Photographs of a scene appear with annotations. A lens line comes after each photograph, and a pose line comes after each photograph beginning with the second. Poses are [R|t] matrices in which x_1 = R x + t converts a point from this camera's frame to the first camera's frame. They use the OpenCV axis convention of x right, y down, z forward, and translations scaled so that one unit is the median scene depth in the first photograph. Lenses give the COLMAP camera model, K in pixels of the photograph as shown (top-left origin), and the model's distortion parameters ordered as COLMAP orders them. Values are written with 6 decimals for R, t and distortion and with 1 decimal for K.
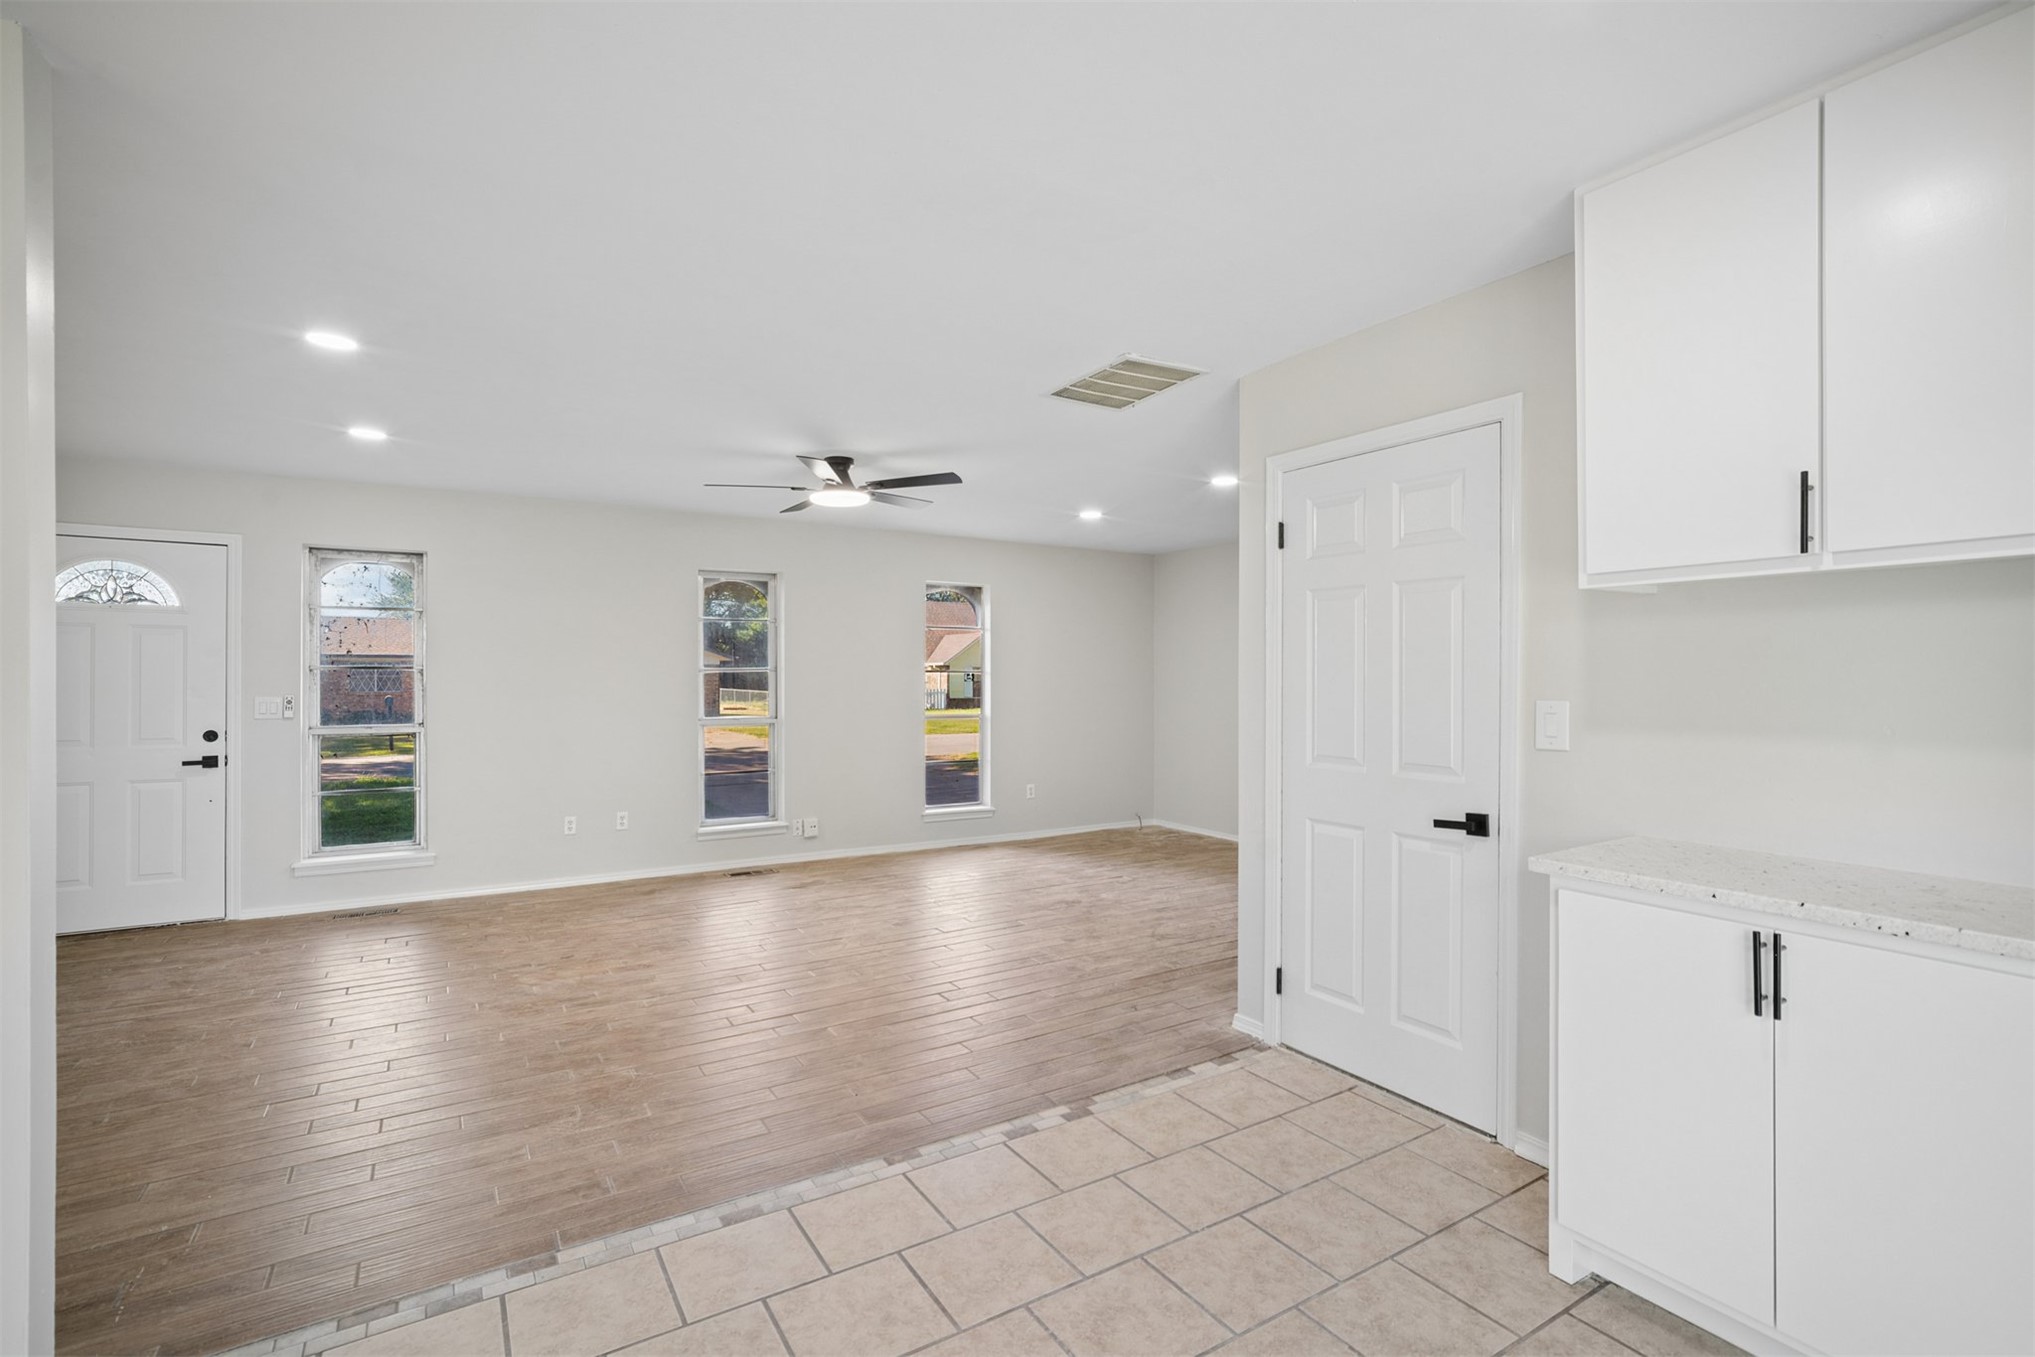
lens RADIAL K [[942.7, 0, 1031.4], [0, 942.7, 679.8], [0, 0, 1]] dist [-0.022636, 0.014088]
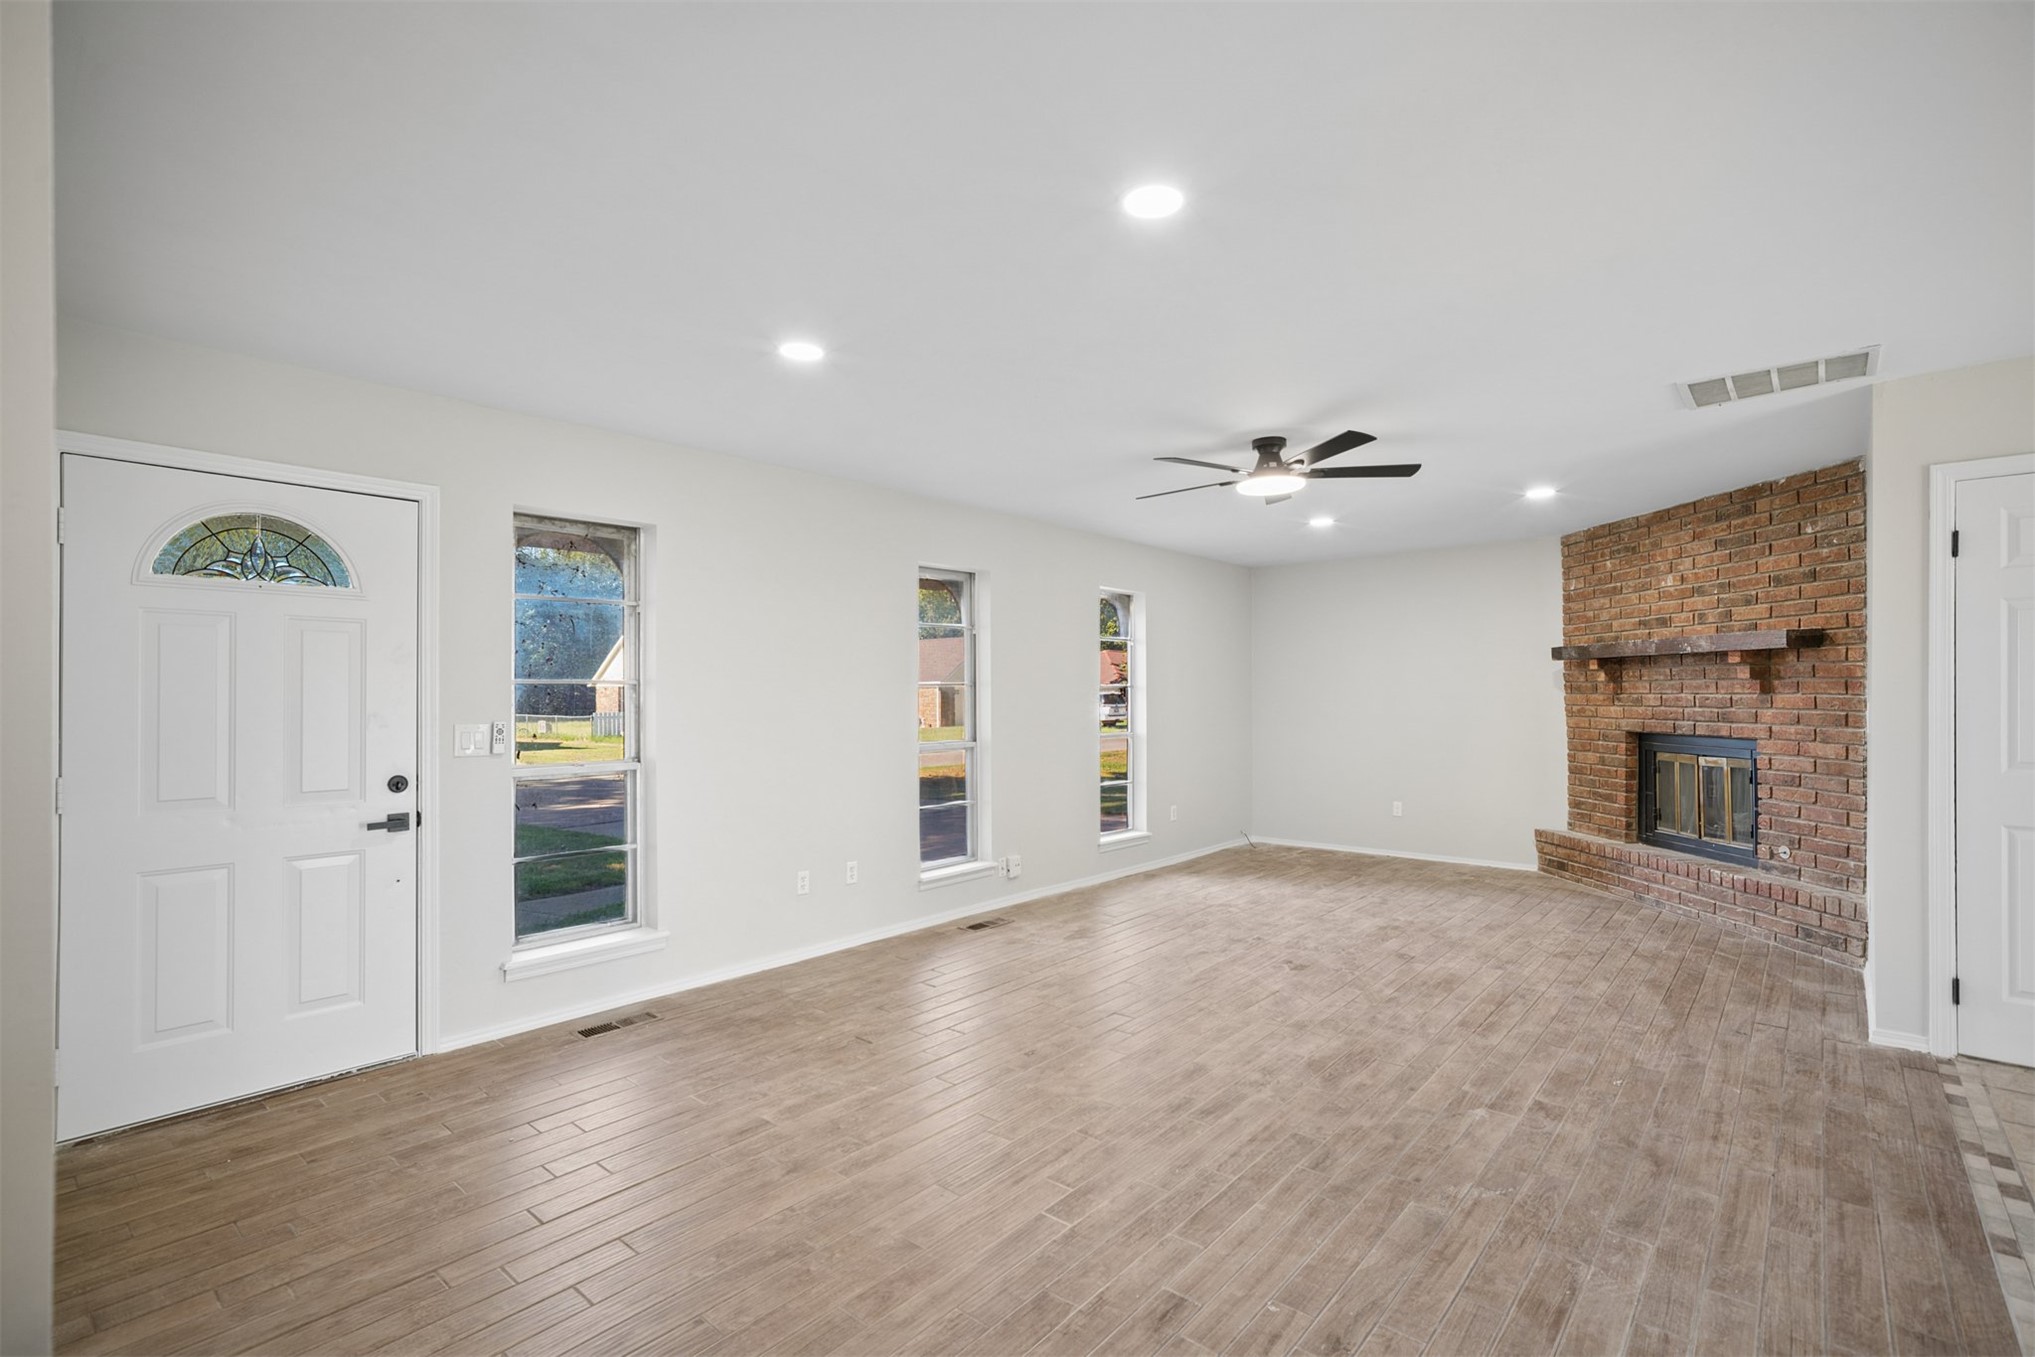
lens RADIAL K [[937.5, 0, 1026.5], [0, 937.5, 689.0], [0, 0, 1]] dist [-0.020548, 0.013861]
pose [[0.955891, -0.004738, 0.293682, -0.947076], [0.007482, 0.999938, -0.008222, 0.001573], [-0.293625, 0.010056, 0.955868, 0.337397]]
